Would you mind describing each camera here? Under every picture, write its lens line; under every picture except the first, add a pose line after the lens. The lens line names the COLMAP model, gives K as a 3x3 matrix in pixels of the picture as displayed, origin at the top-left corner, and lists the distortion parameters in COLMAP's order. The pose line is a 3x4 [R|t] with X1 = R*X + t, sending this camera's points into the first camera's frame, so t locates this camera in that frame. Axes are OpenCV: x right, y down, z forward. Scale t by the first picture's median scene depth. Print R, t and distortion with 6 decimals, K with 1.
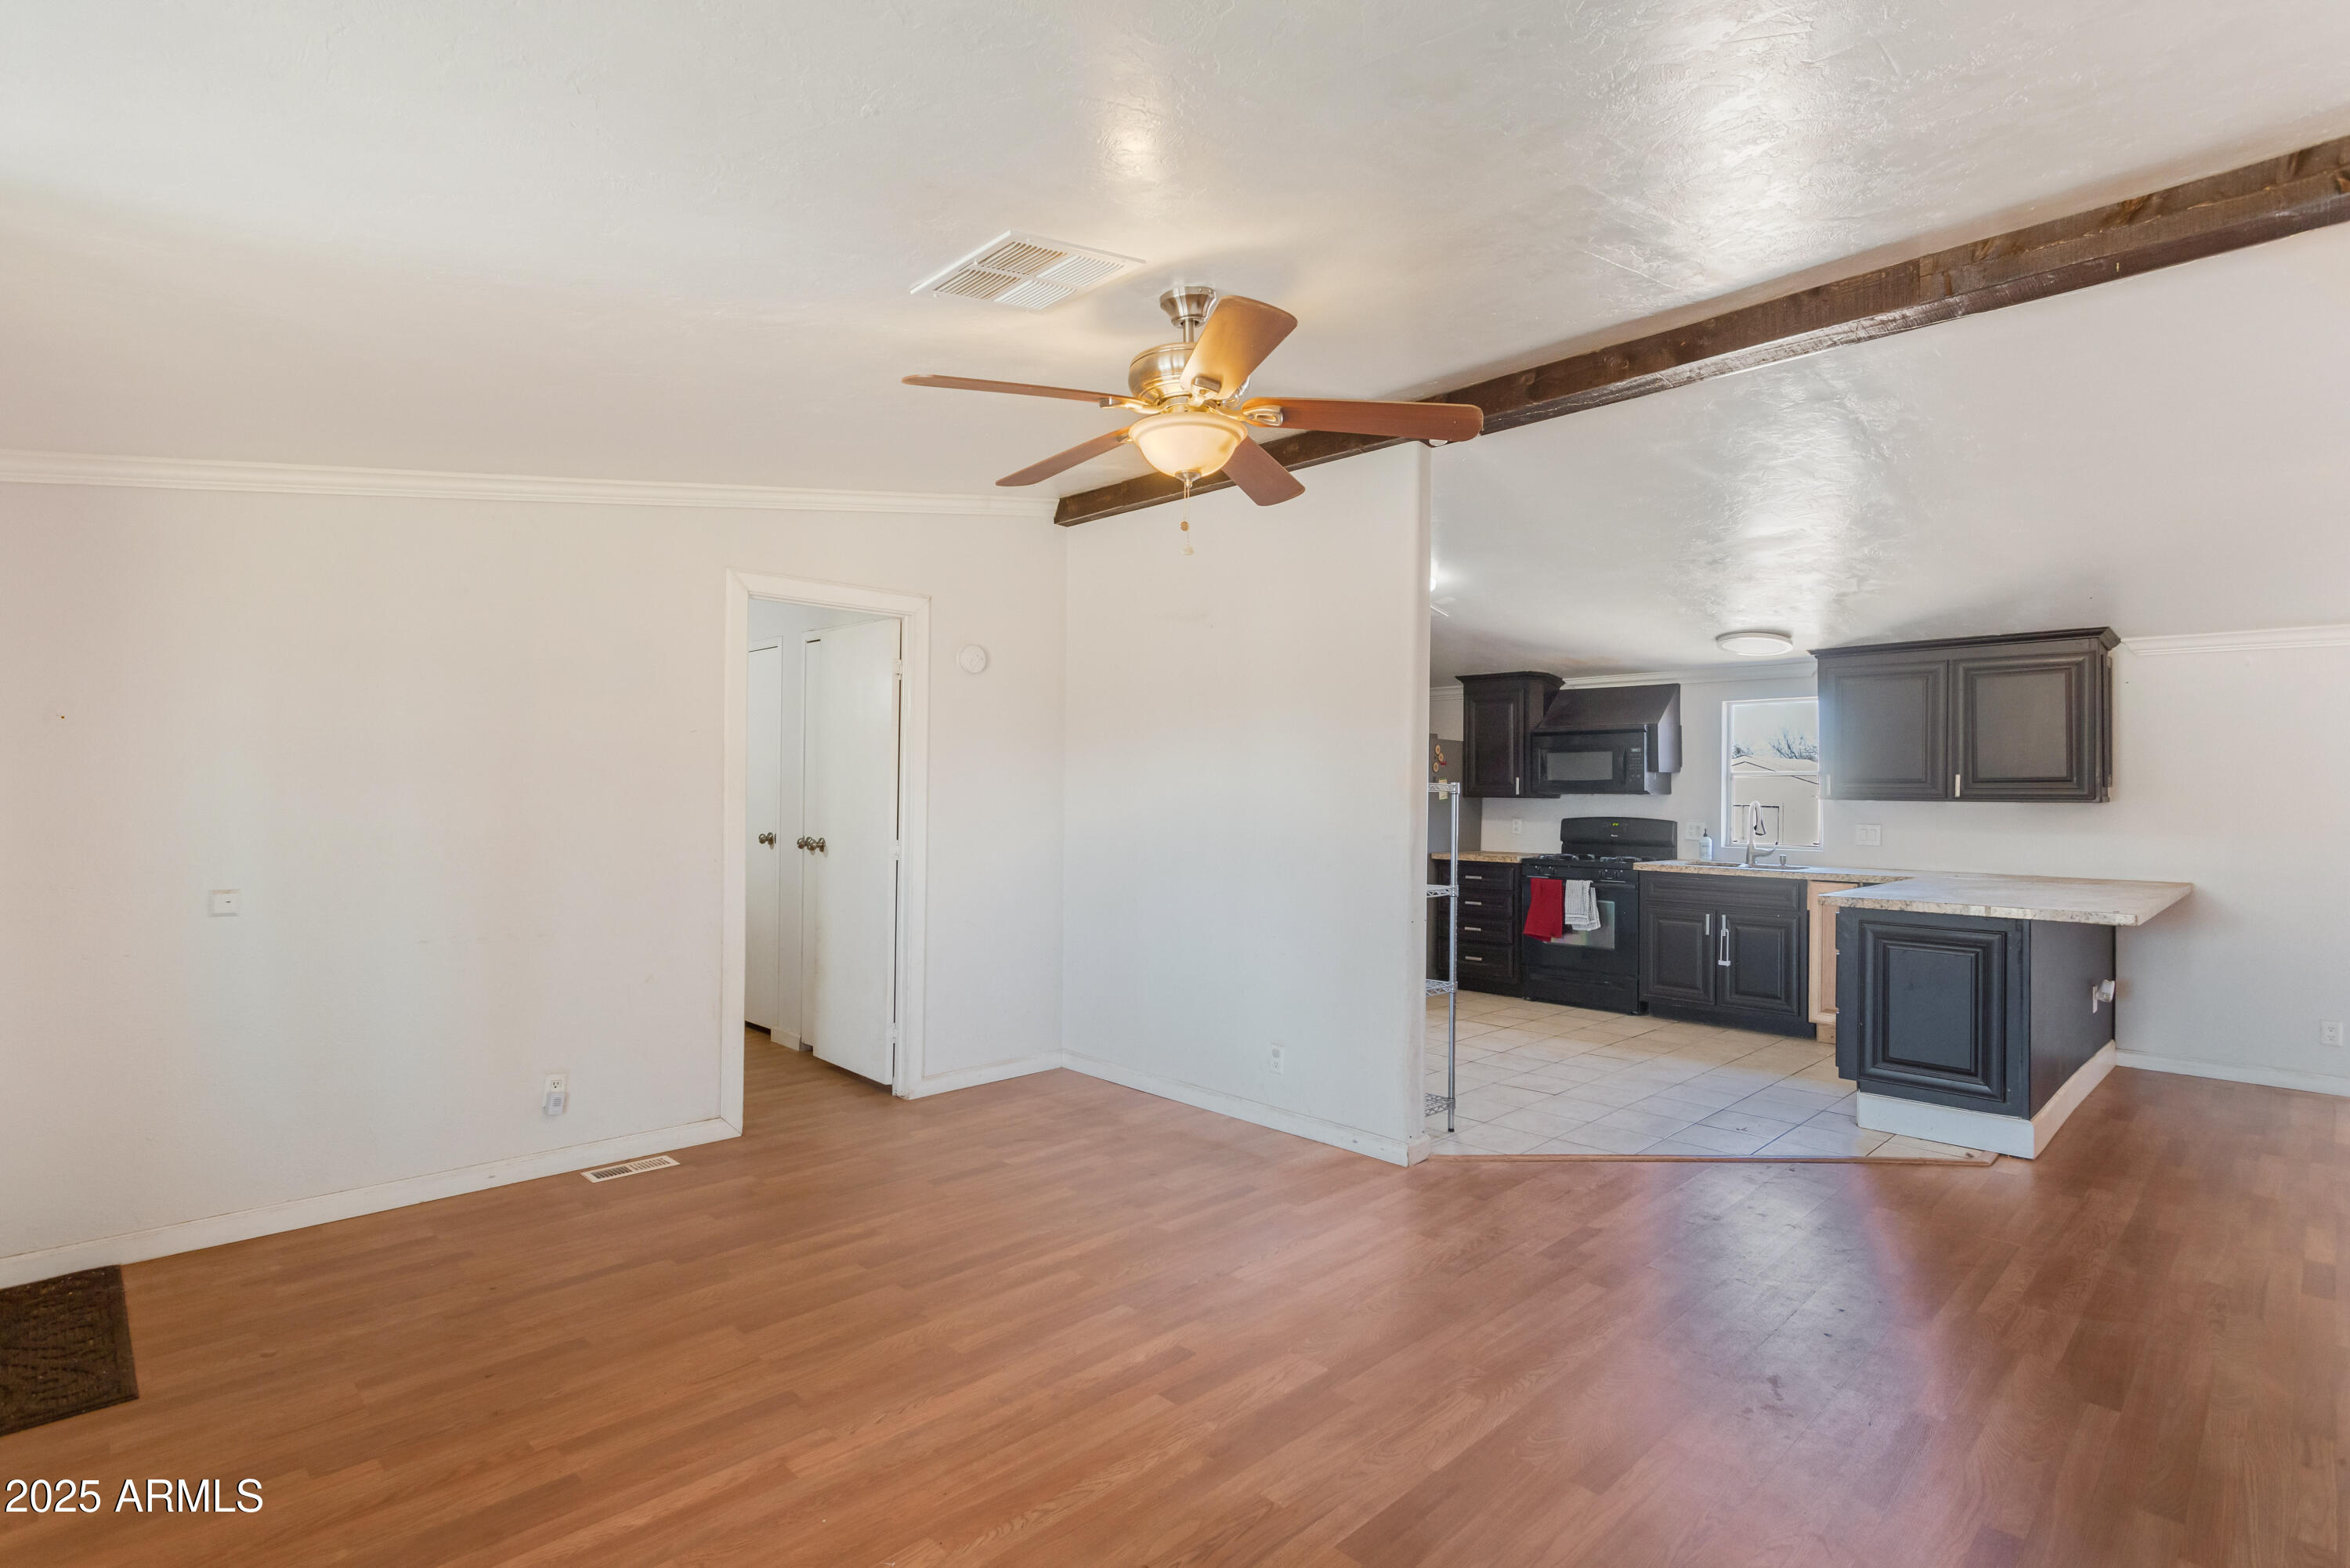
lens RADIAL K [[1160.2, 0, 1166.7], [0, 1160.2, 776.0], [0, 0, 1]] dist [0.004367, 0.002041]
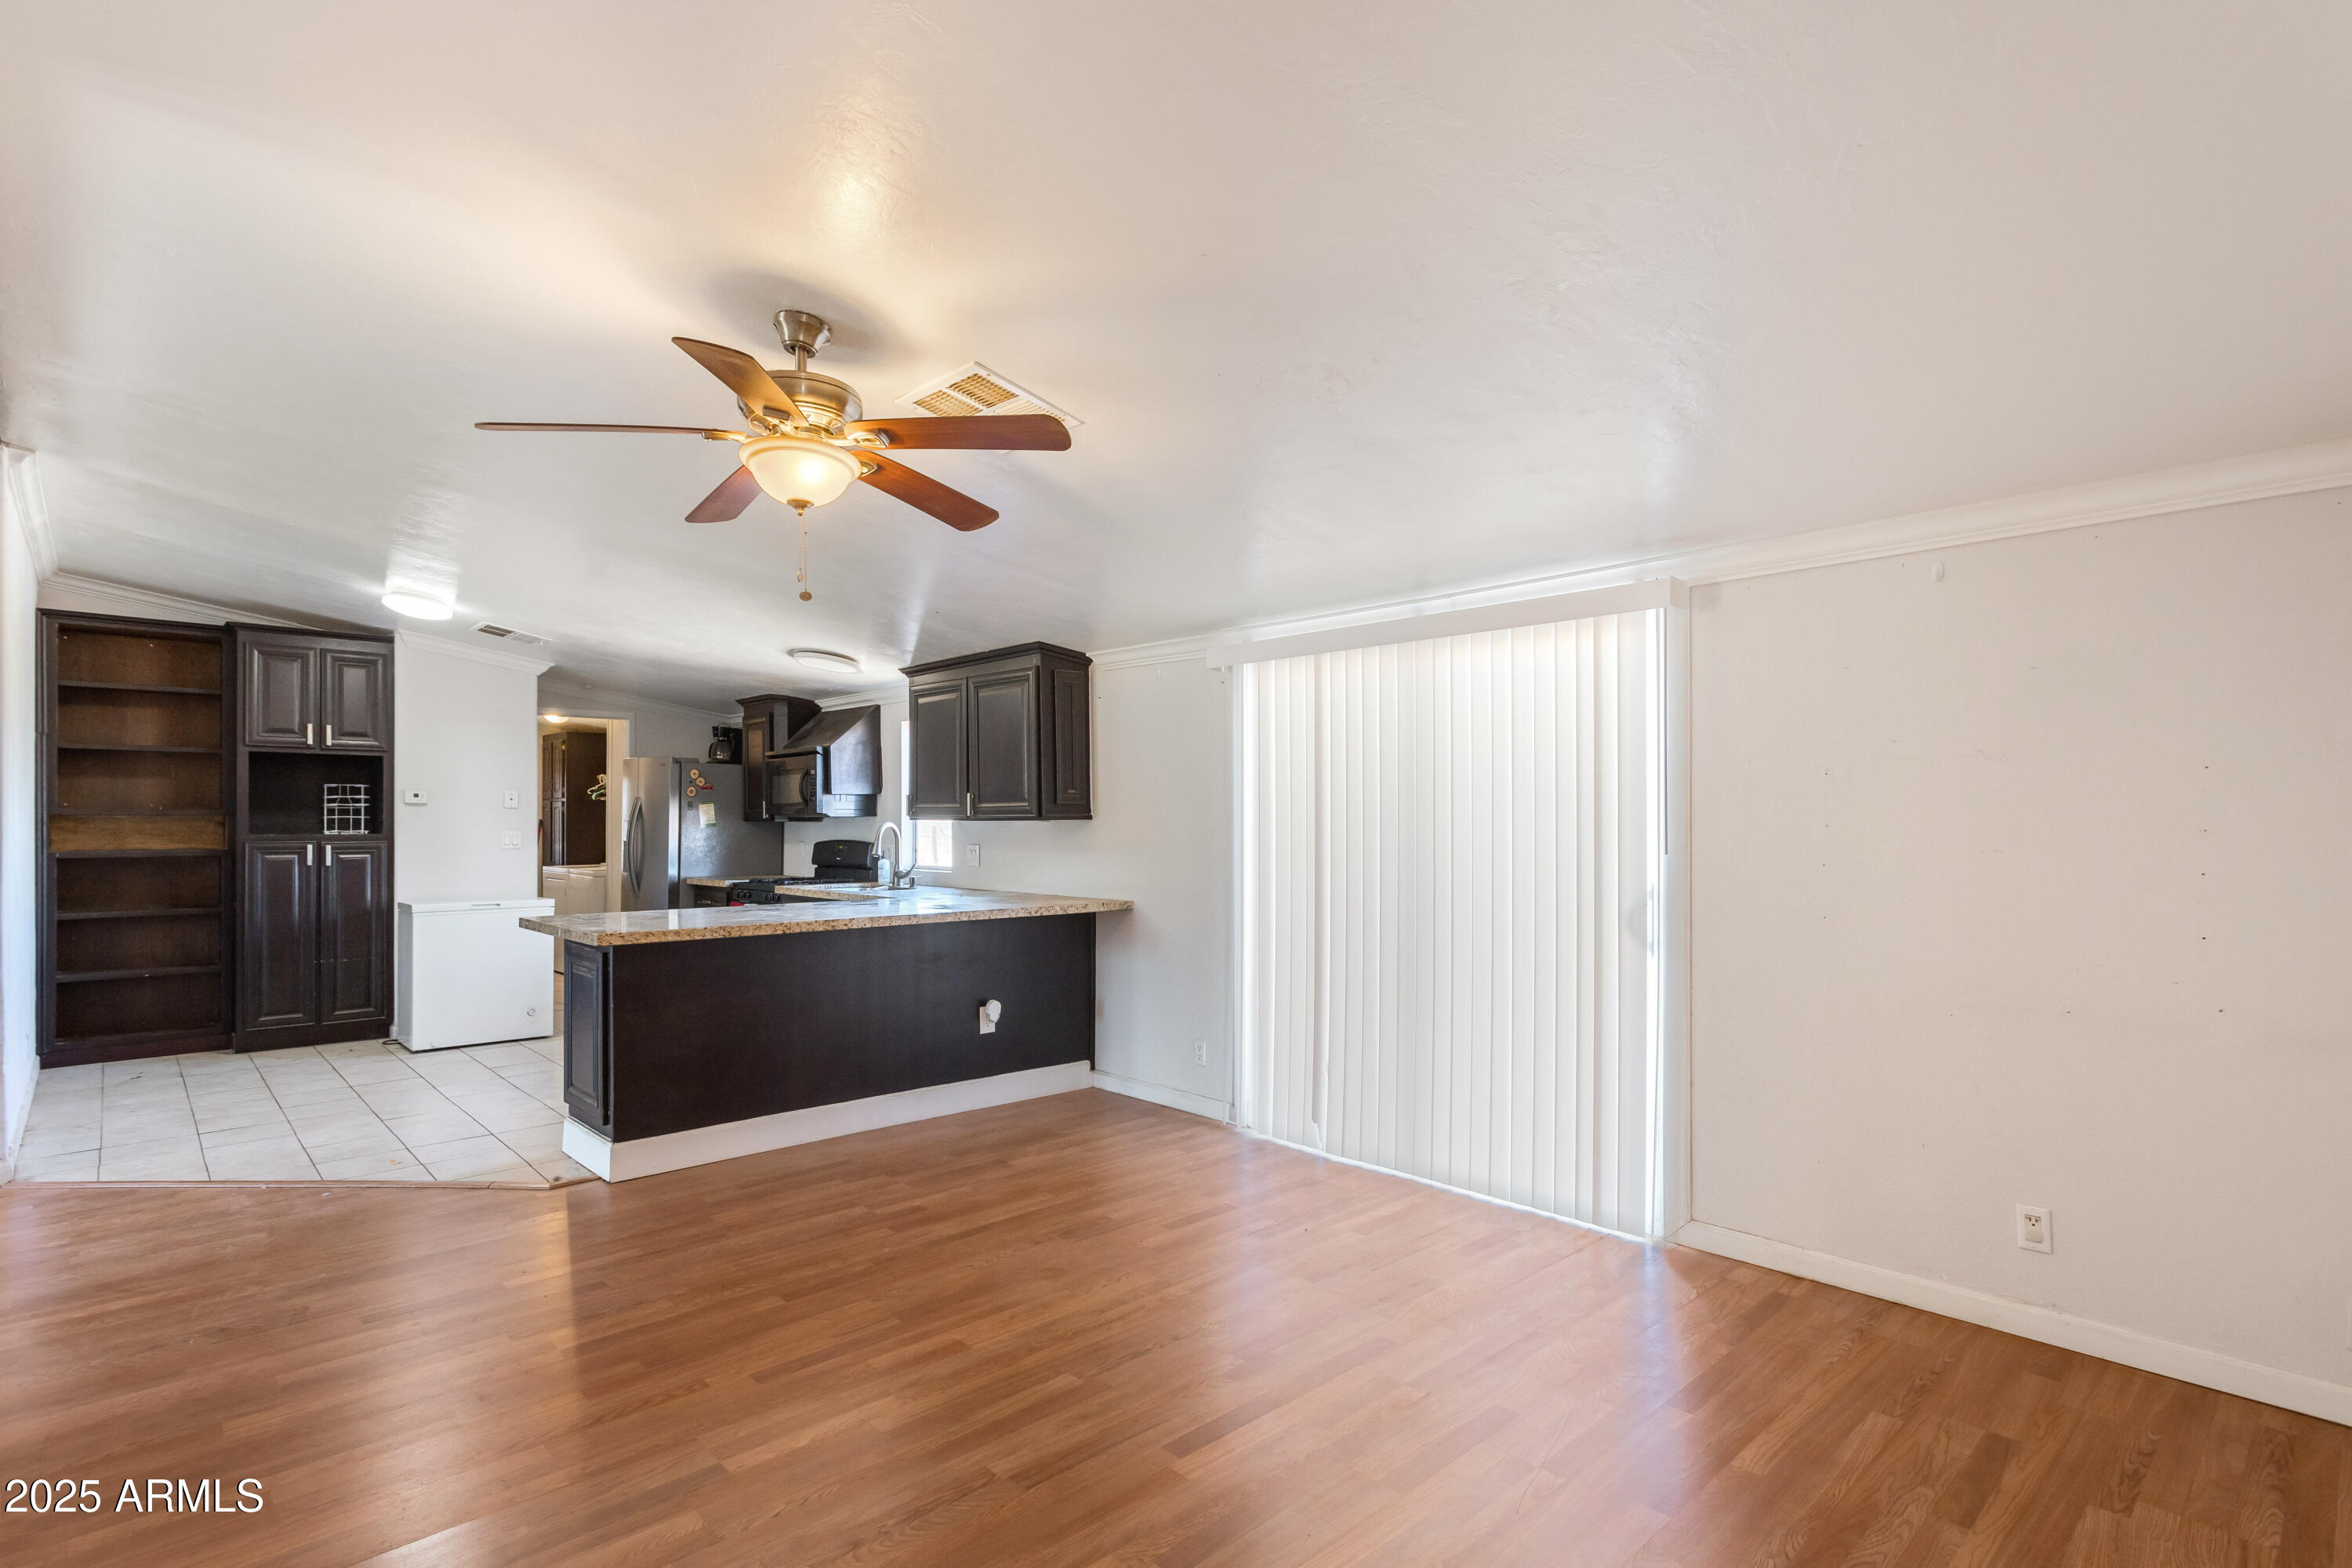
lens RADIAL K [[1161.2, 0, 1184.1], [0, 1161.2, 793.3], [0, 0, 1]] dist [0.004367, 0.002041]
pose [[0.999247, -0.010940, -0.037228, 0.763284], [0.010479, 0.999867, -0.012533, 0.011485], [0.037360, 0.012134, 0.999228, 0.019857]]
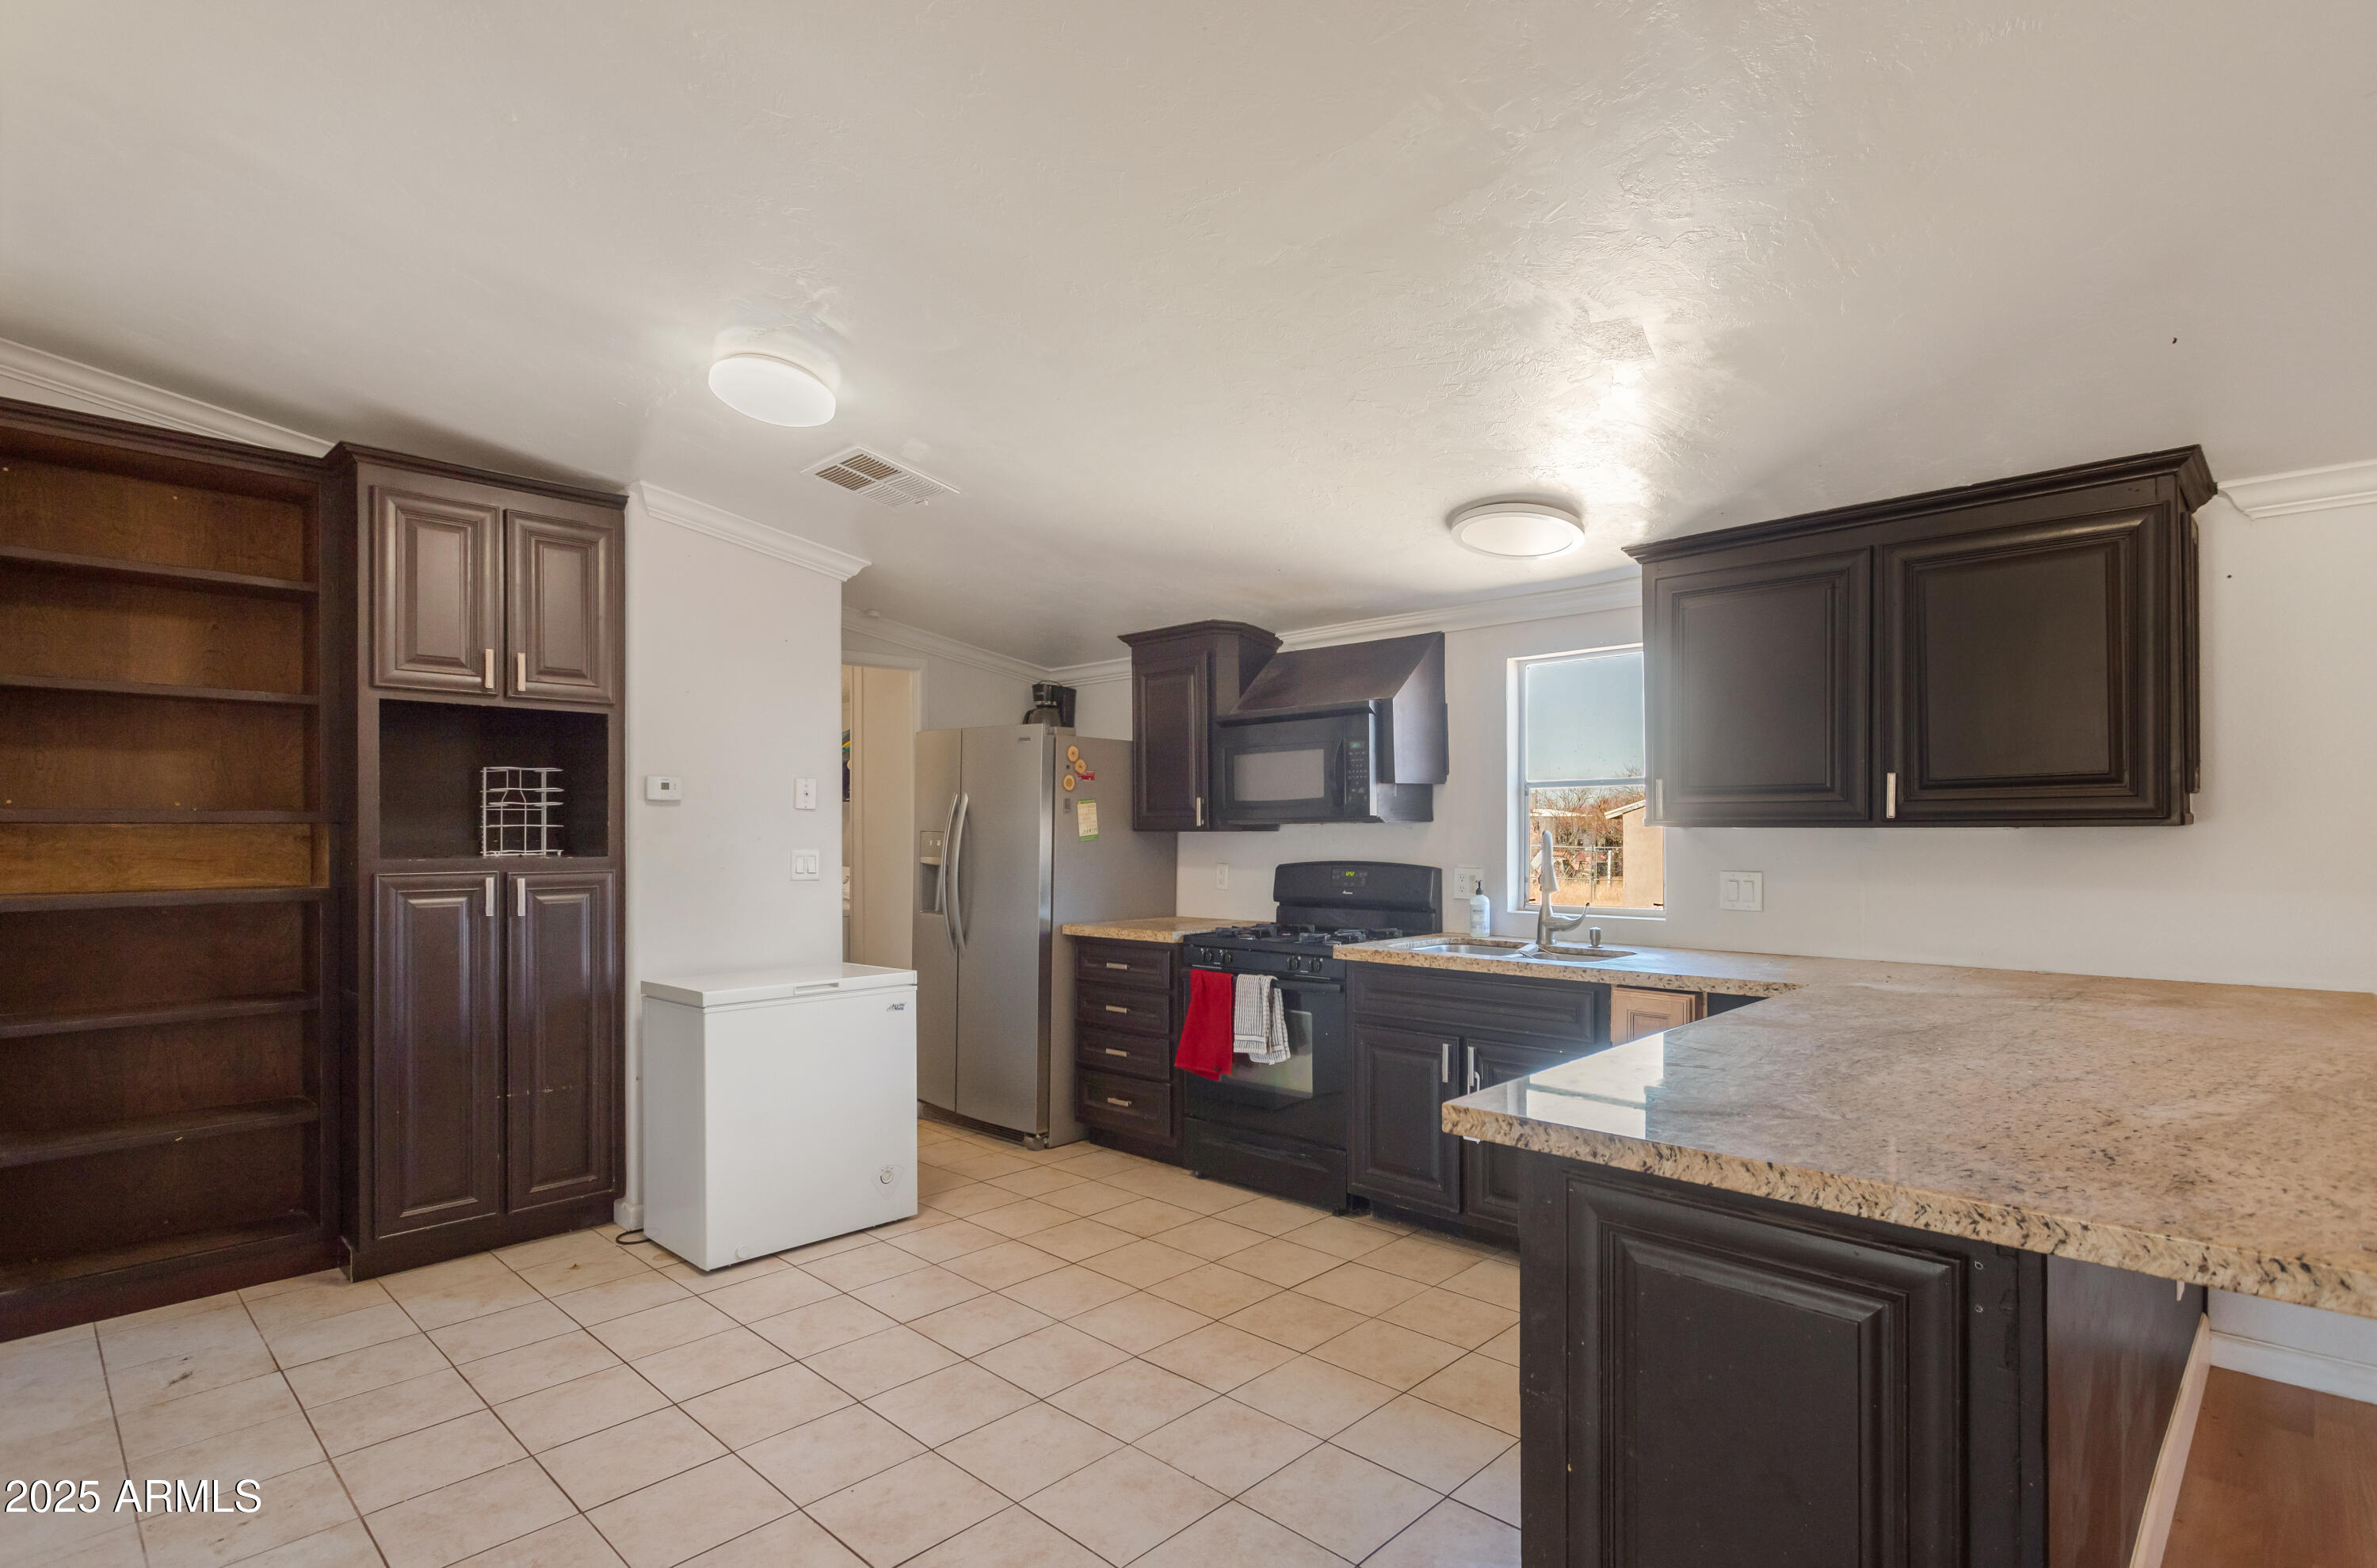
lens RADIAL K [[1173.6, 0, 1192.5], [0, 1173.6, 807.3], [0, 0, 1]] dist [0.004367, 0.002041]
pose [[0.999766, -0.013931, 0.016535, 0.315402], [0.014000, 0.999894, -0.004074, 0.009738], [-0.016476, 0.004305, 0.999855, 0.425520]]
